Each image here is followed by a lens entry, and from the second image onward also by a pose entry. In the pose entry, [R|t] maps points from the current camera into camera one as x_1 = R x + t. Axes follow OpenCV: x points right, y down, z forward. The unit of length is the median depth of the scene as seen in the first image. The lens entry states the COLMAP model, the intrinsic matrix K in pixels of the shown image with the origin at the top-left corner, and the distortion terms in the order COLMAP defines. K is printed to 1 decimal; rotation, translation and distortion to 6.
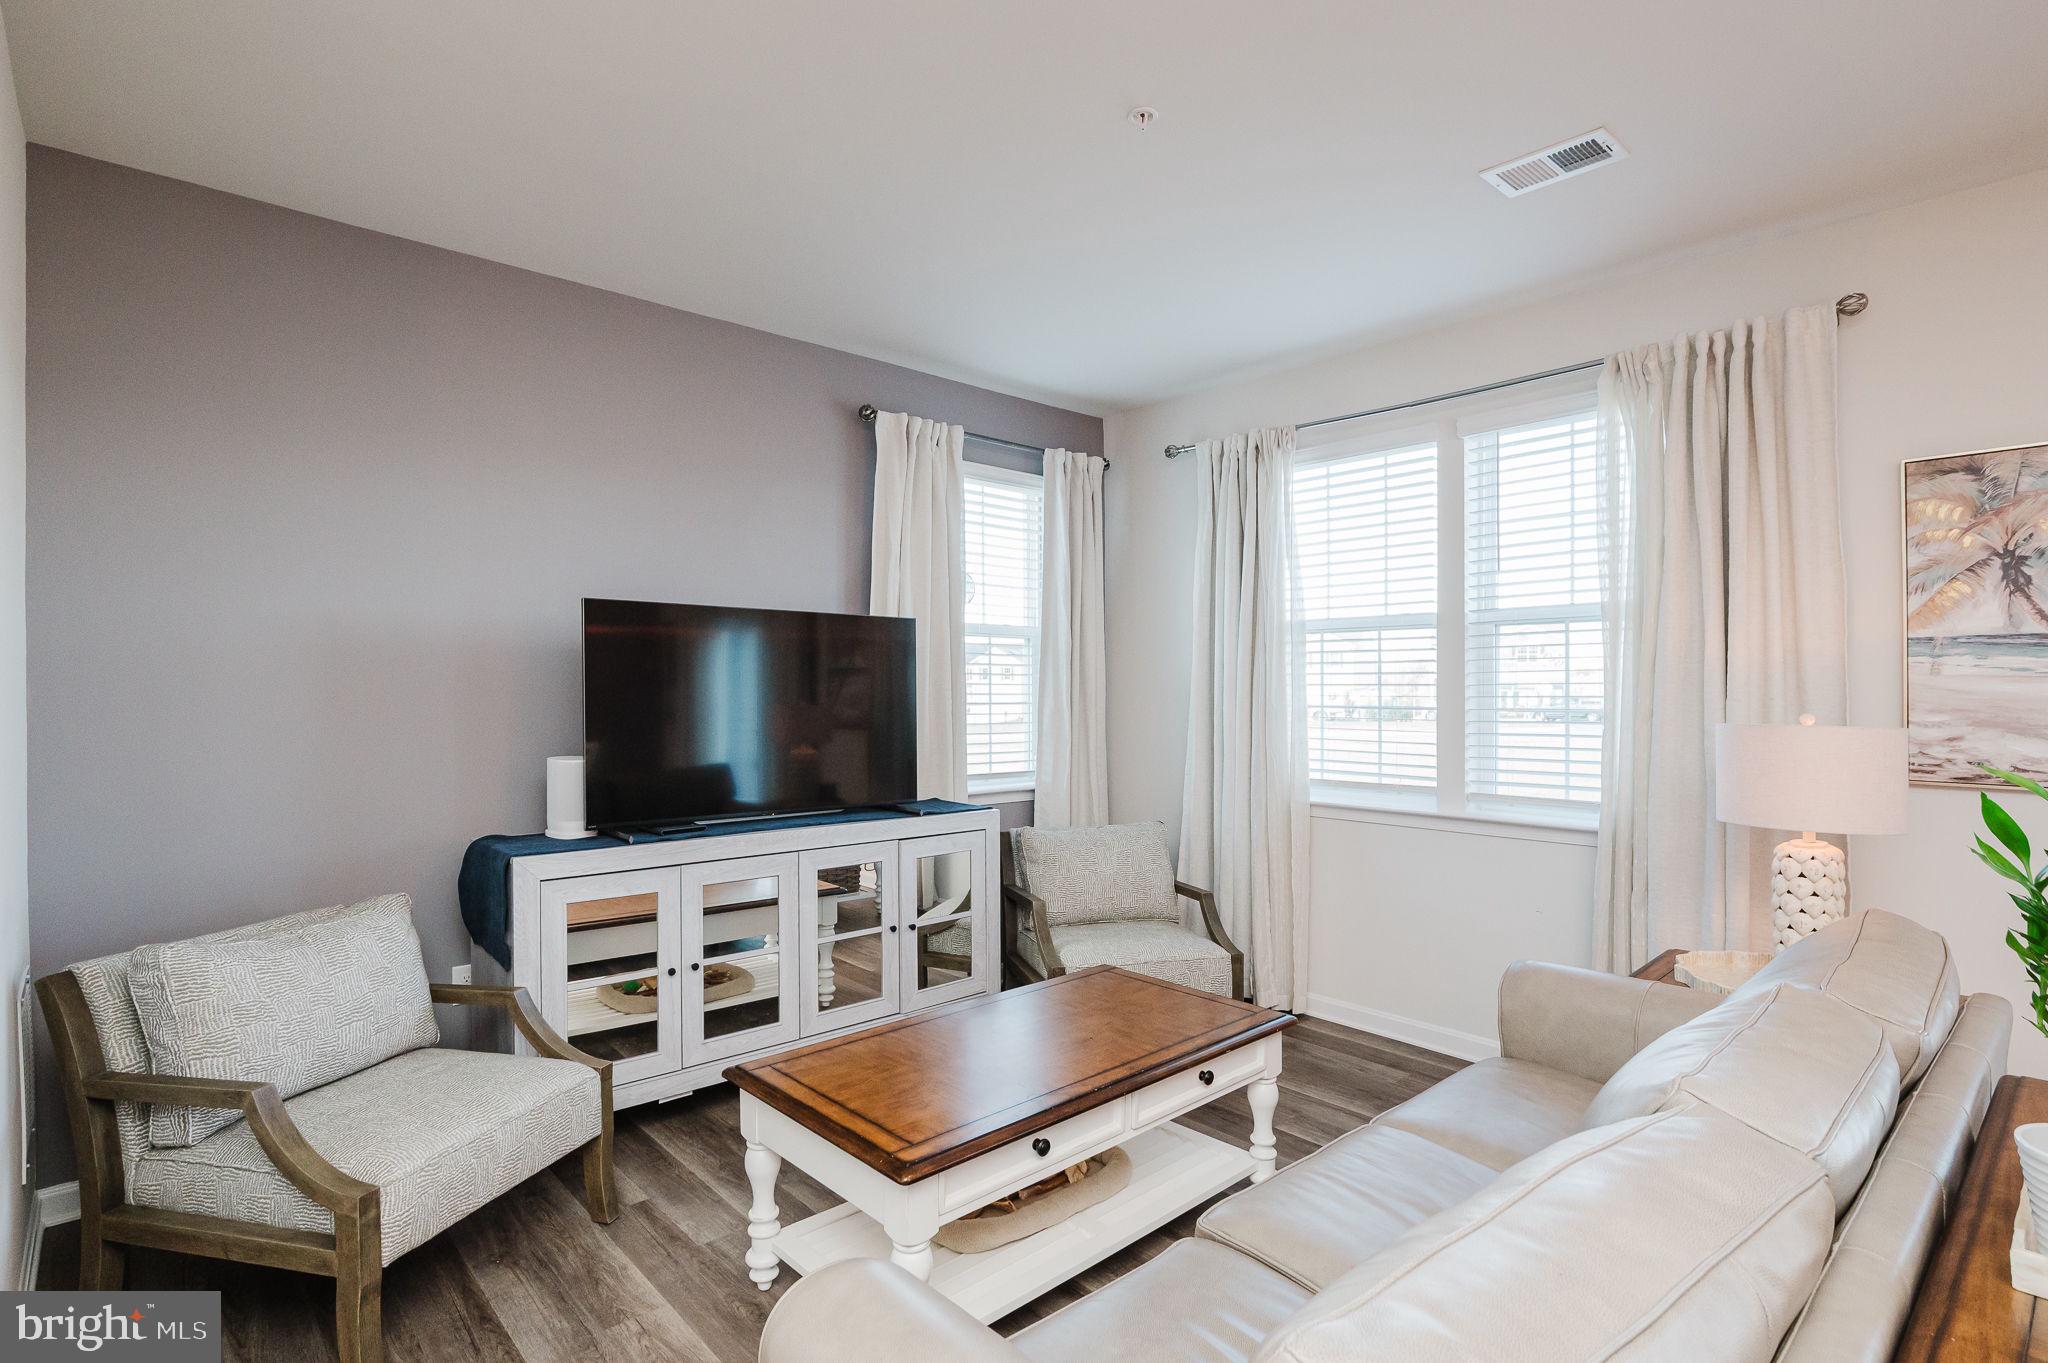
lens RADIAL K [[1000.3, 0, 1035.2], [0, 1000.3, 691.6], [0, 0, 1]] dist [0.018512, -0.001595]
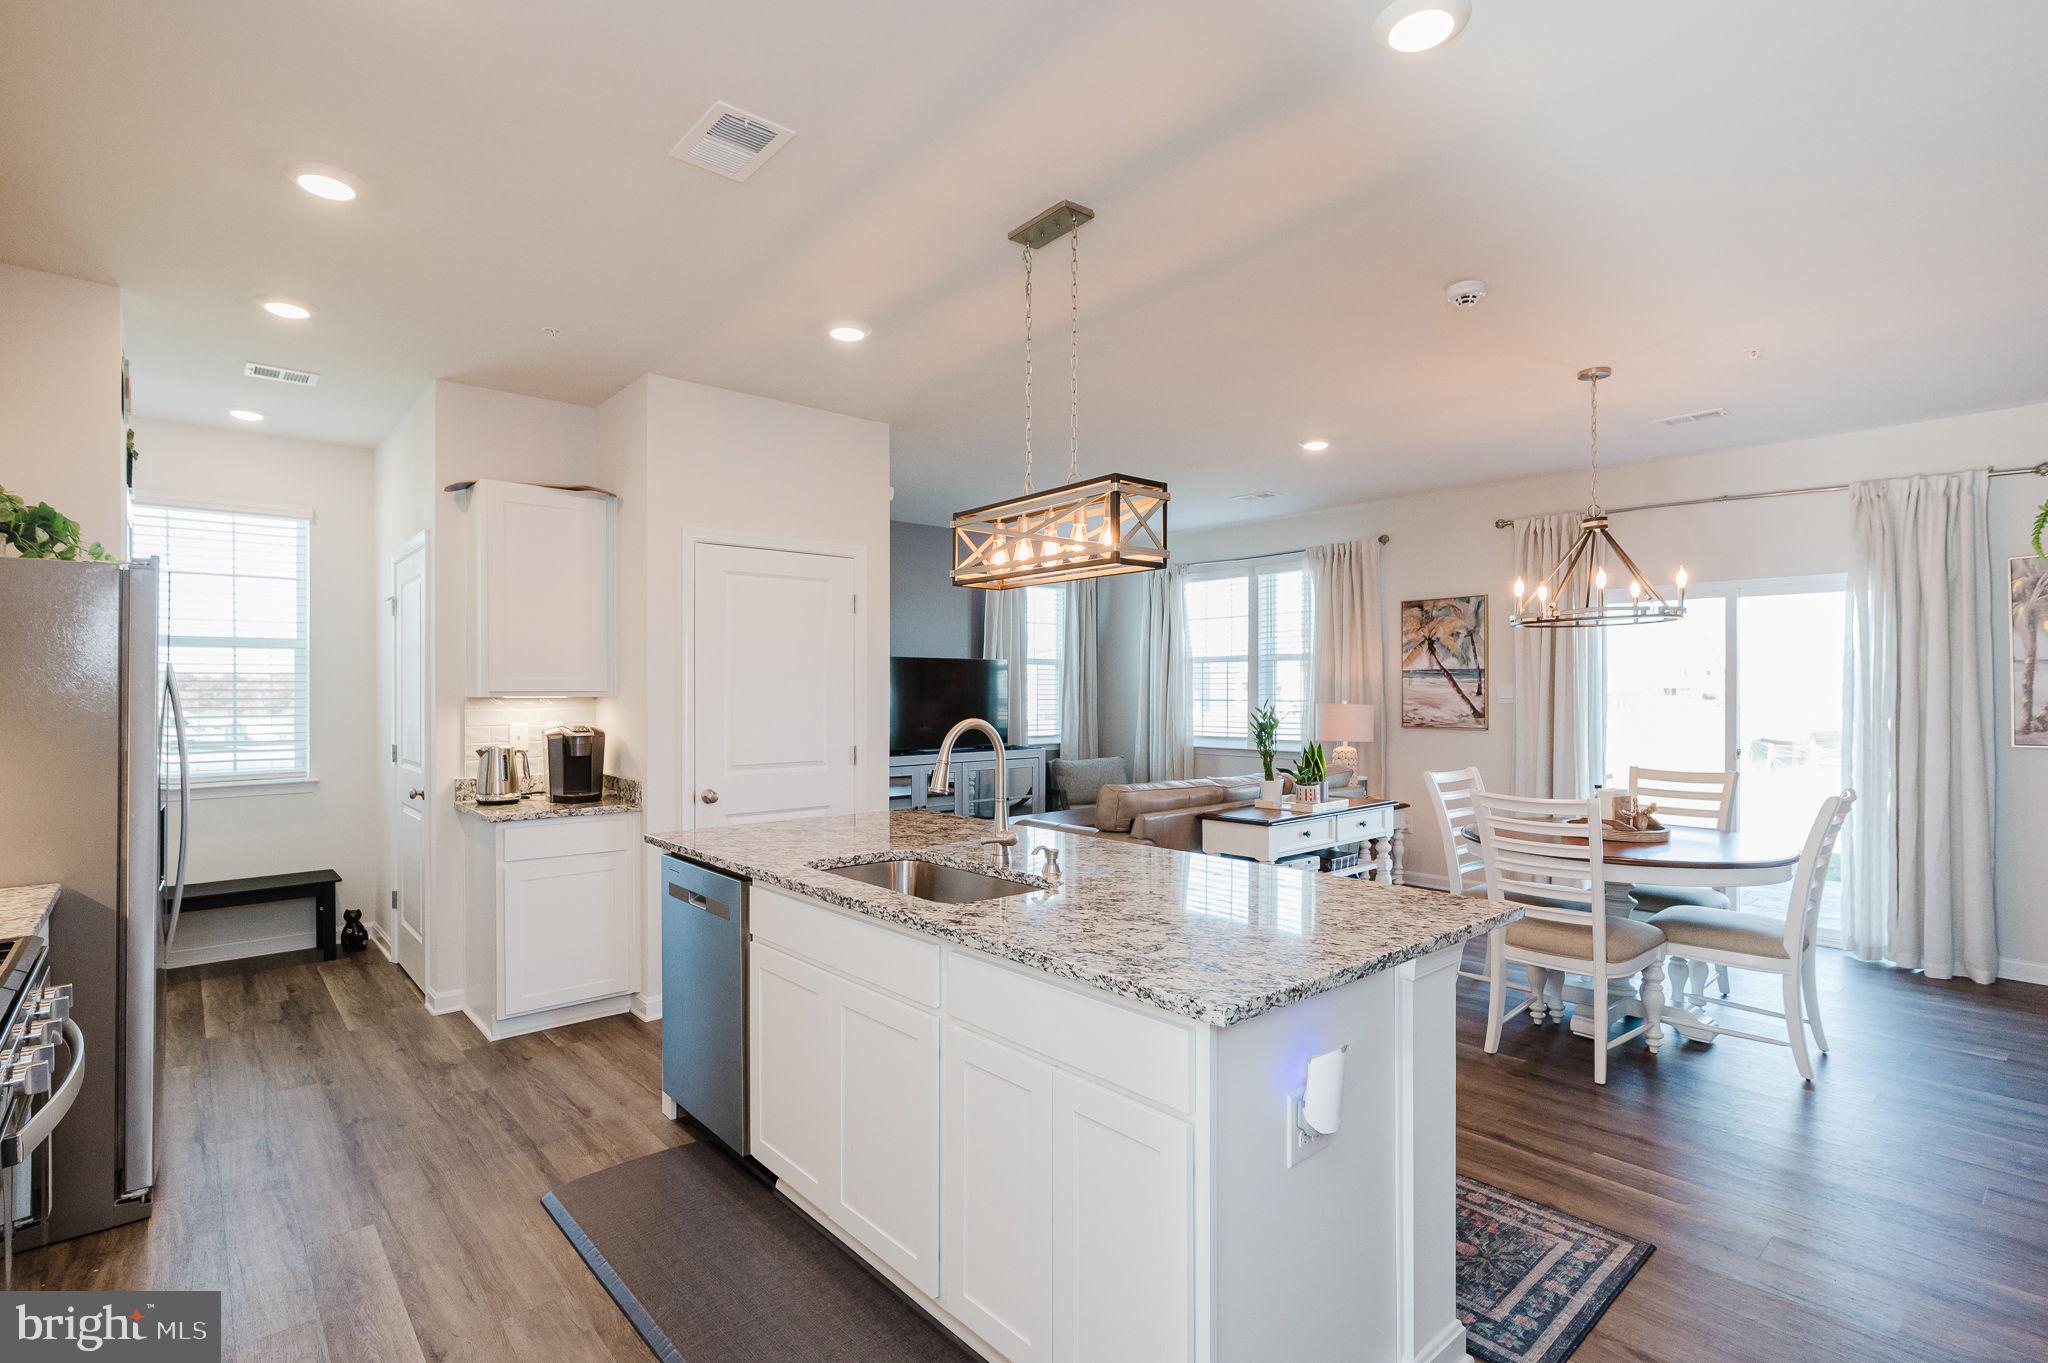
lens RADIAL K [[1000.3, 0, 1020.2], [0, 1000.3, 681.6], [0, 0, 1]] dist [0.018512, -0.001595]
pose [[0.999513, -0.004517, -0.030873, -0.029009], [0.004132, 0.999913, -0.012518, 0.002970], [0.030927, 0.012384, 0.999445, -1.580193]]
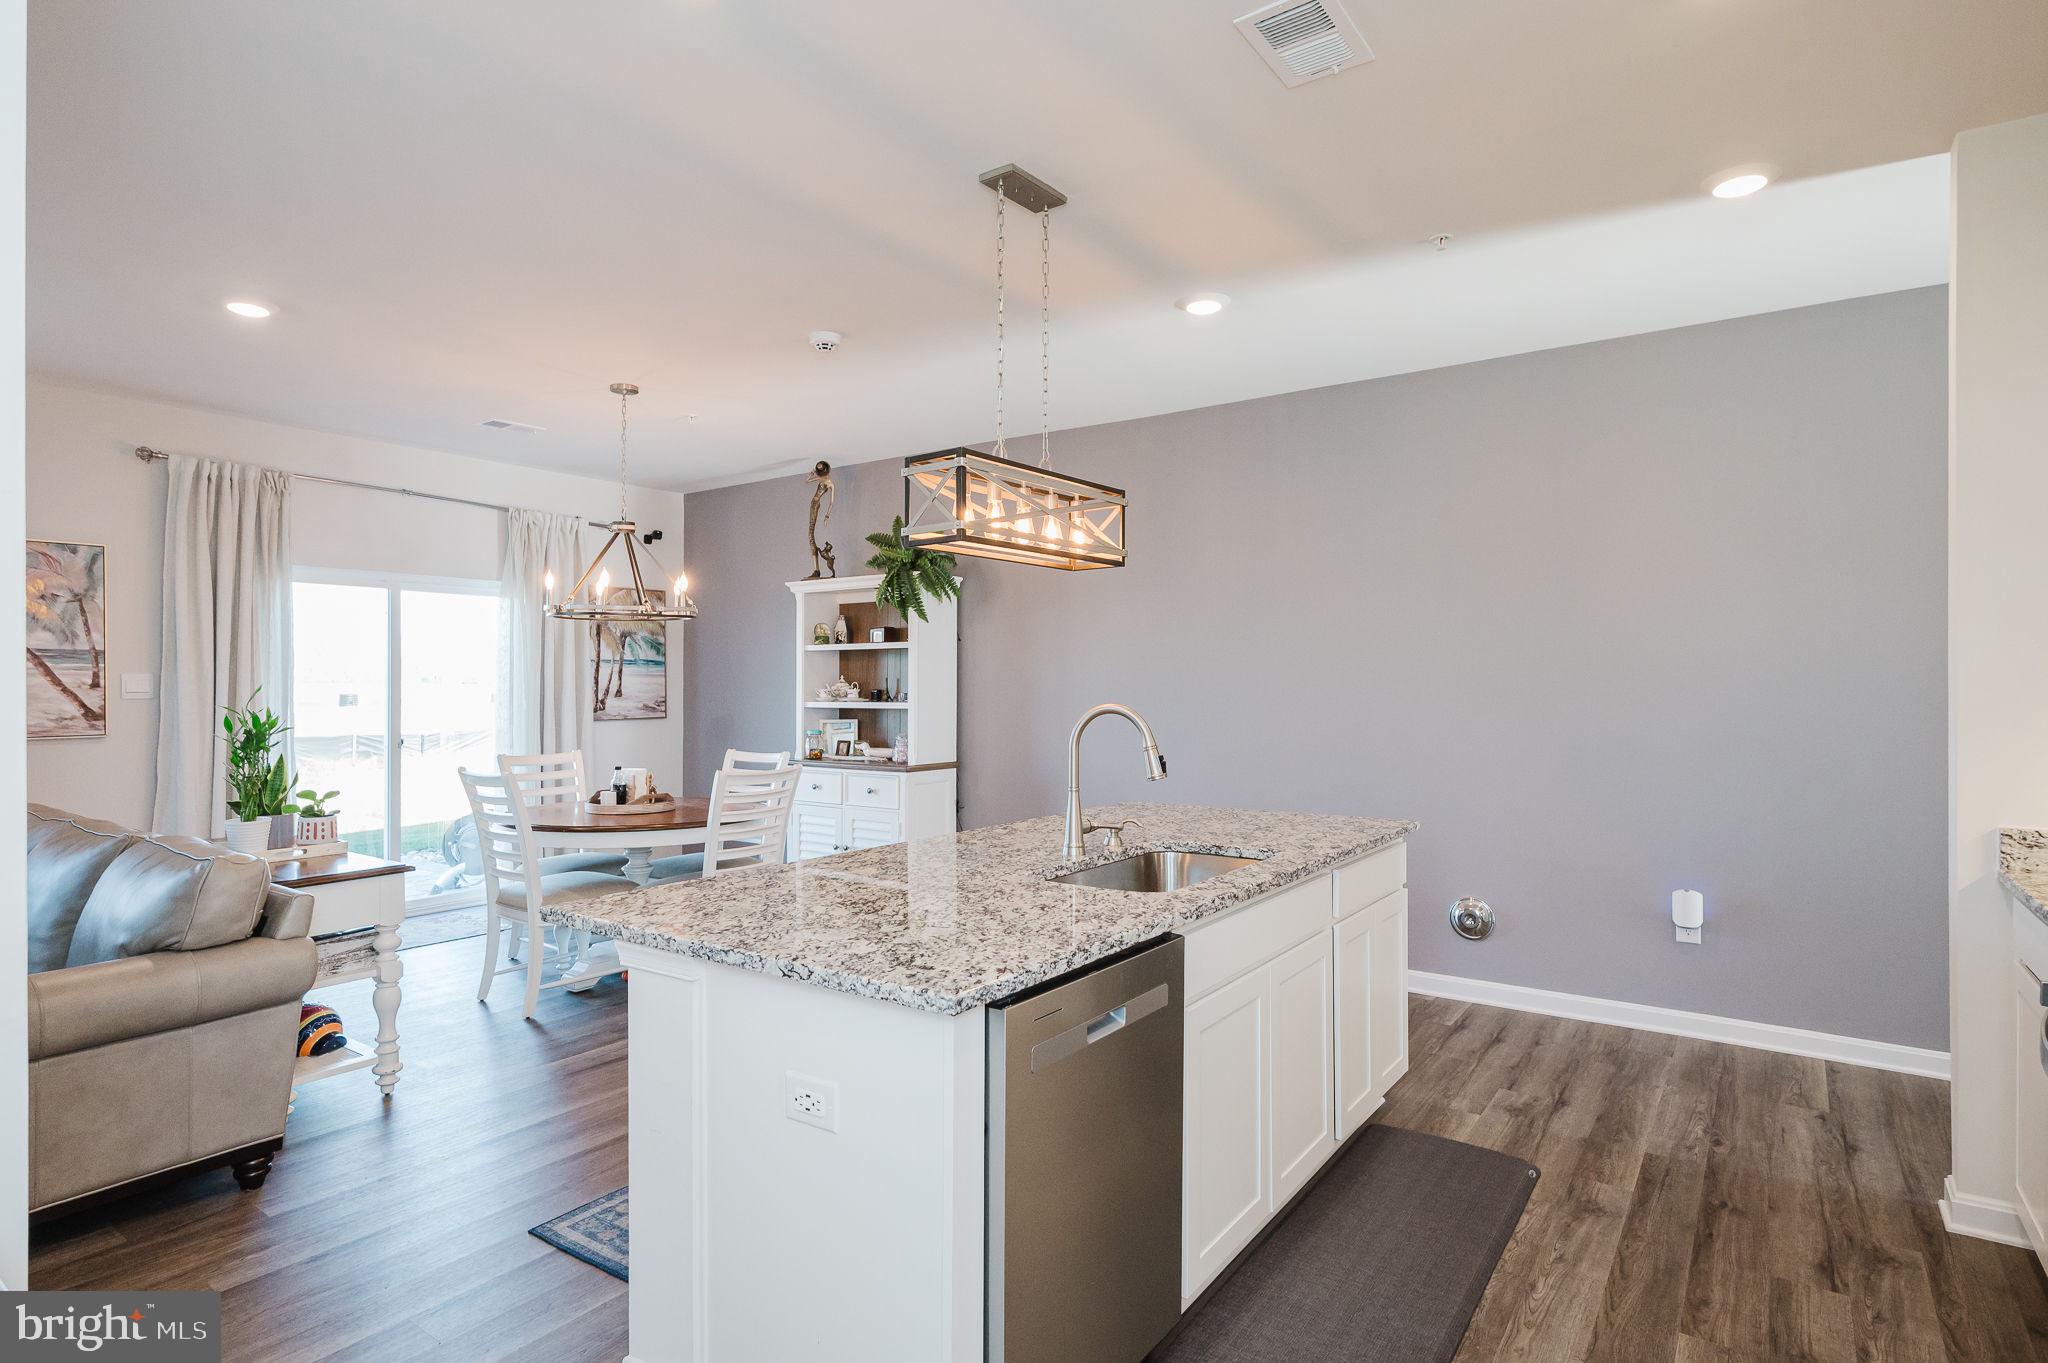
lens RADIAL K [[1077.5, 0, 1032.6], [0, 1077.5, 671.9], [0, 0, 1]] dist [0.001884, 0.001189]
pose [[-0.203503, 0.007581, 0.979045, -1.098102], [0.005346, 0.999964, -0.006632, 0.003664], [-0.979060, 0.003884, -0.203536, -0.307239]]
